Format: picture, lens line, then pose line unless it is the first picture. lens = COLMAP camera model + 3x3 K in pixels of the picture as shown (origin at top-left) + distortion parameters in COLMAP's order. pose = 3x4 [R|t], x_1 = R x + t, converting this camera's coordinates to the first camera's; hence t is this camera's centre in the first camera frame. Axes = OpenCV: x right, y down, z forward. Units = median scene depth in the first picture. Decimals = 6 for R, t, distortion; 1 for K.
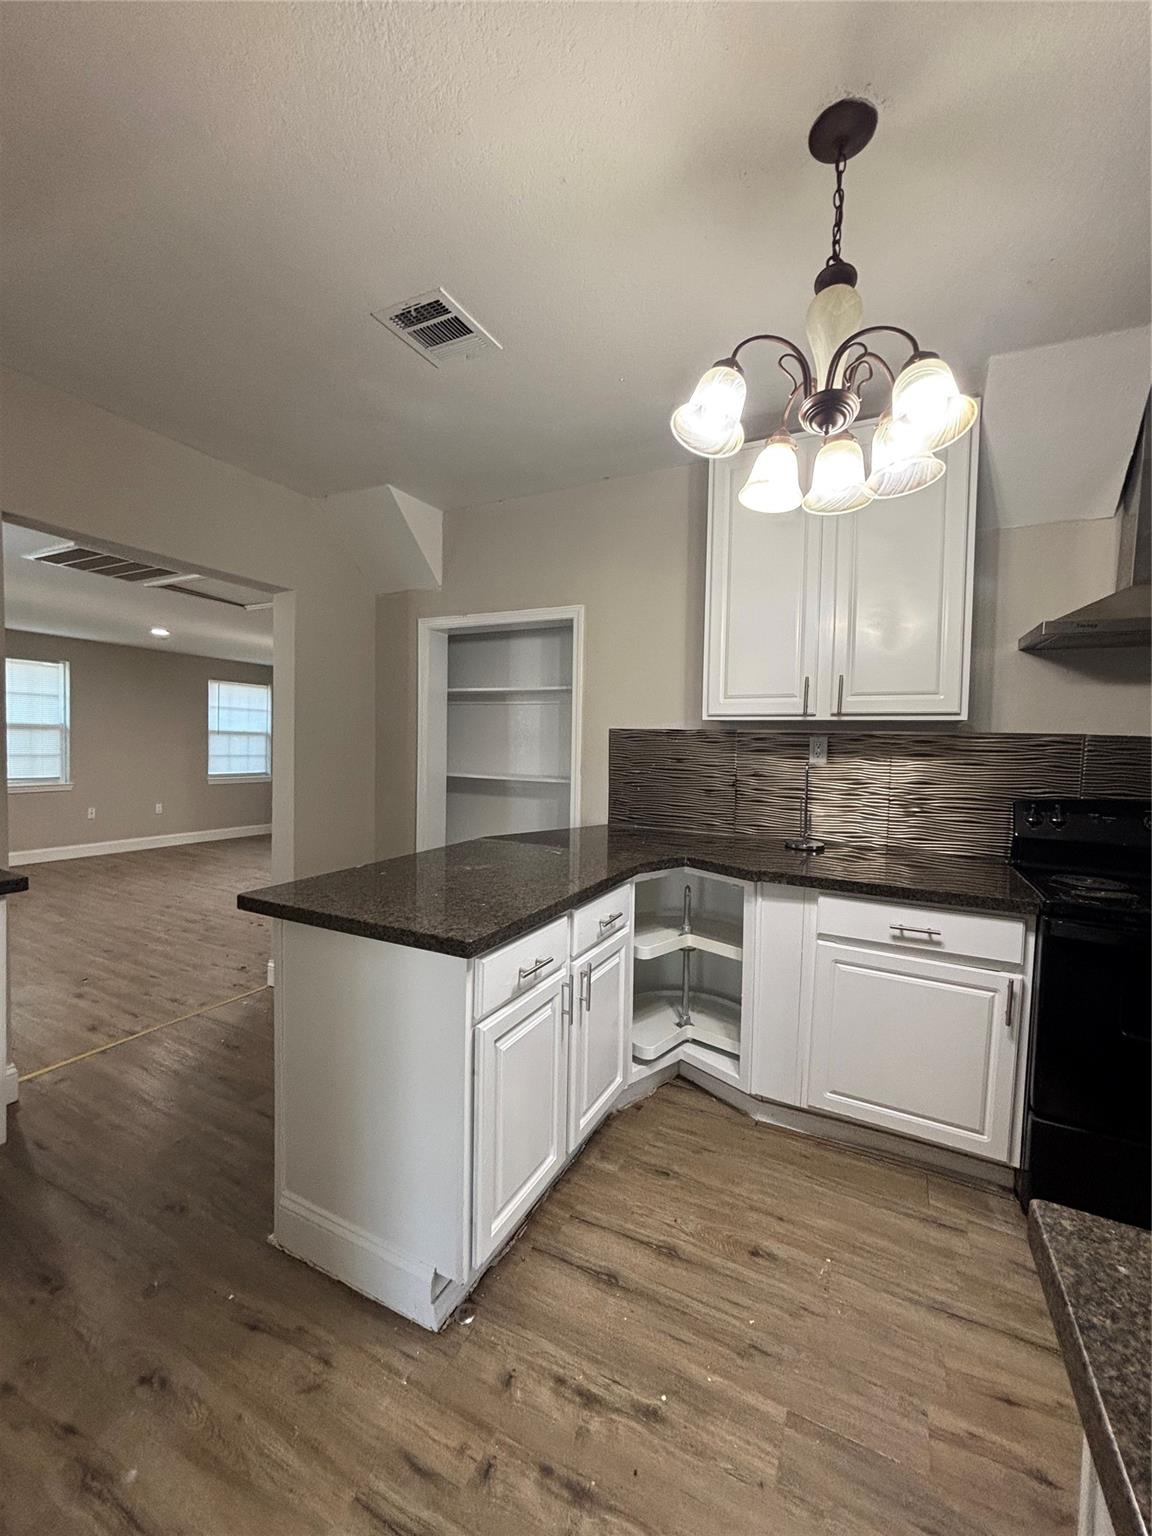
lens RADIAL K [[618.3, 0, 581.1], [0, 618.3, 763.6], [0, 0, 1]] dist [-0.000811, -0.000105]
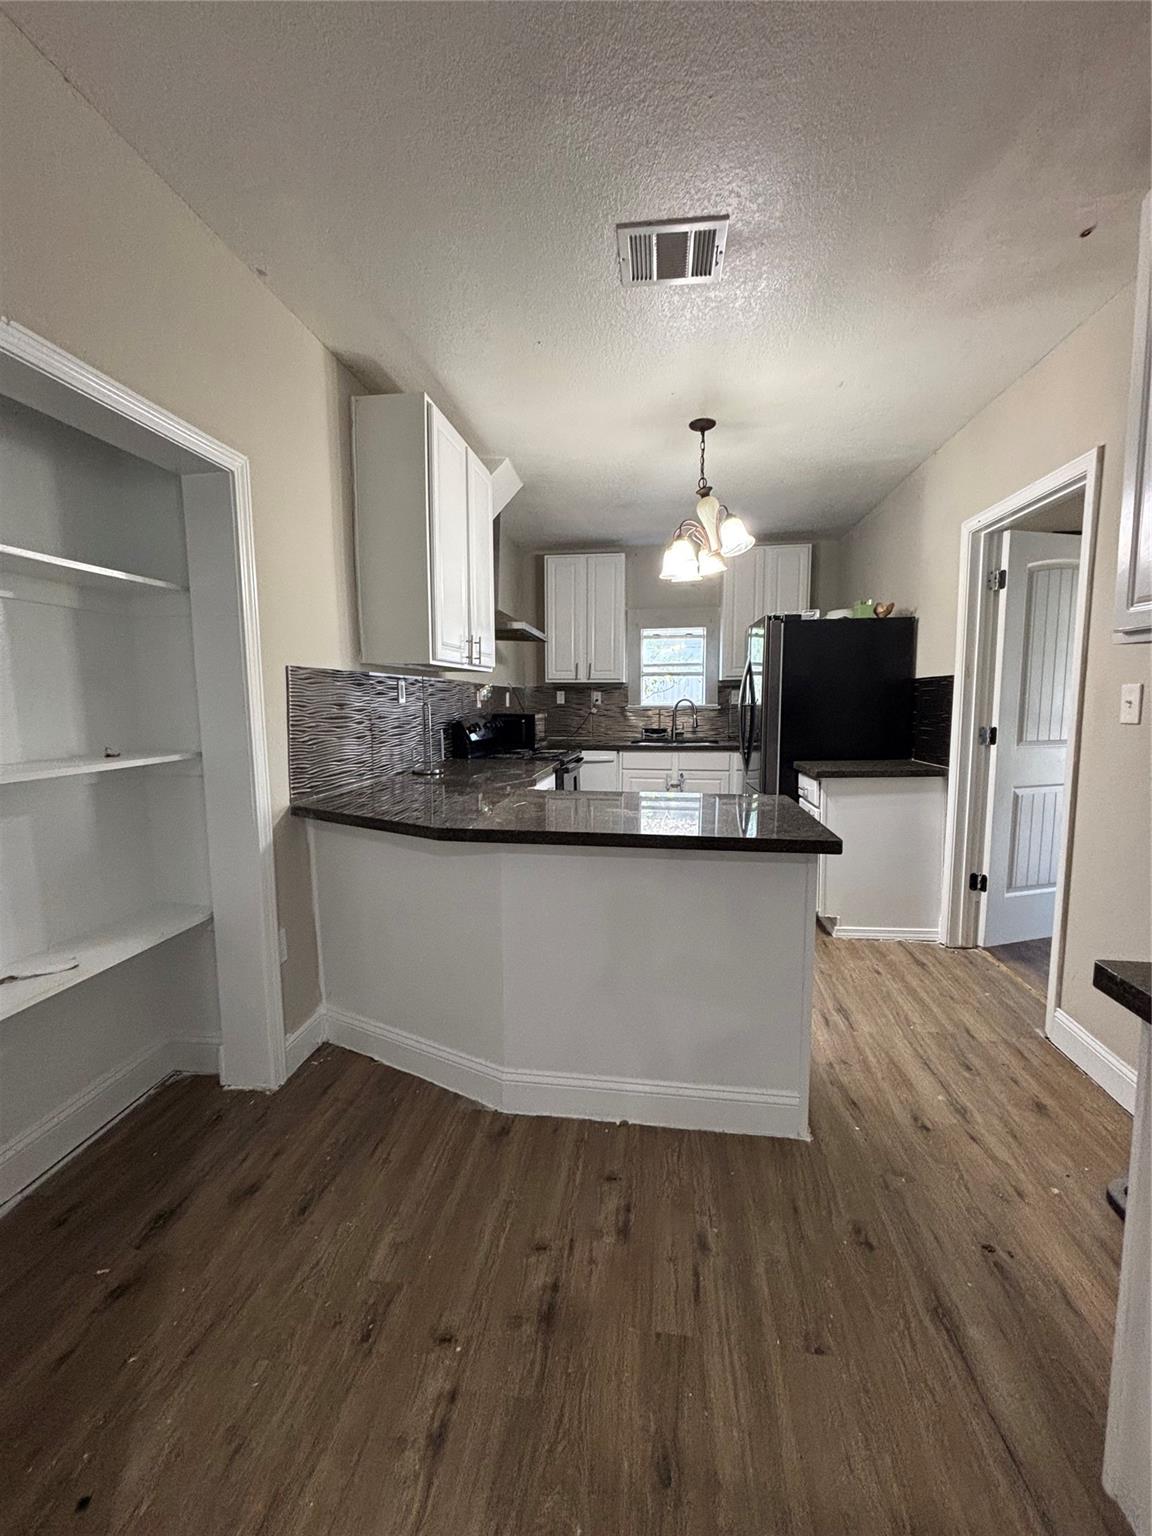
lens RADIAL K [[618.3, 0, 581.1], [0, 618.3, 763.6], [0, 0, 1]] dist [-0.000811, -0.000105]
pose [[-0.326598, -0.120129, 0.937498, -0.772604], [0.027536, 0.990260, 0.136482, -0.035533], [-0.944762, 0.070390, -0.320109, 0.985407]]
